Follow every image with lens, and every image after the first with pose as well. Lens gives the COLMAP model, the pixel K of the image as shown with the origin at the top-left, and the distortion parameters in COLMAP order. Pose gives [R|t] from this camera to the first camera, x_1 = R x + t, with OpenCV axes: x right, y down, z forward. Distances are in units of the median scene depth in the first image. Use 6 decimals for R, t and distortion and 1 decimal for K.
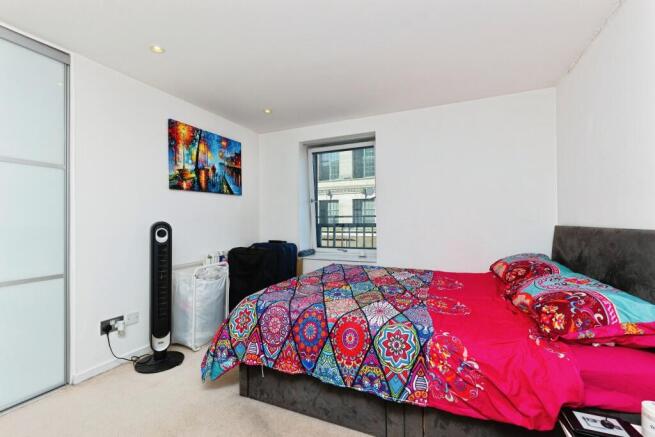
lens RADIAL K [[296.4, 0, 327.5], [0, 296.4, 218.5], [0, 0, 1]] dist [0.022157, -0.000132]
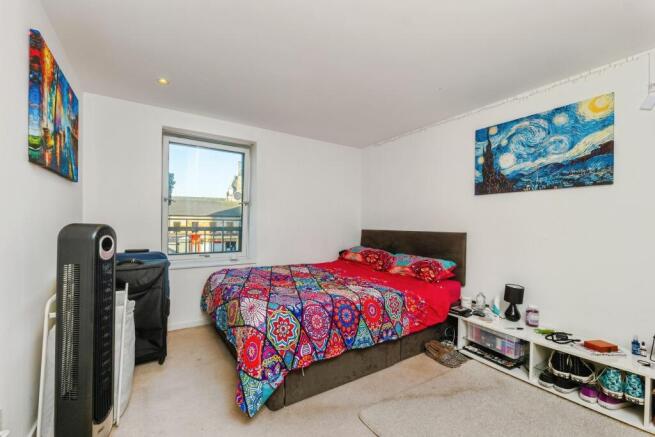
lens RADIAL K [[274.2, 0, 327.4], [0, 274.2, 228.9], [0, 0, 1]] dist [0.000840, -0.000224]
pose [[0.535375, -0.000216, 0.844614, -1.030730], [-0.021057, 0.999686, 0.013603, 0.005208], [-0.844352, -0.025068, 0.535203, 0.452382]]
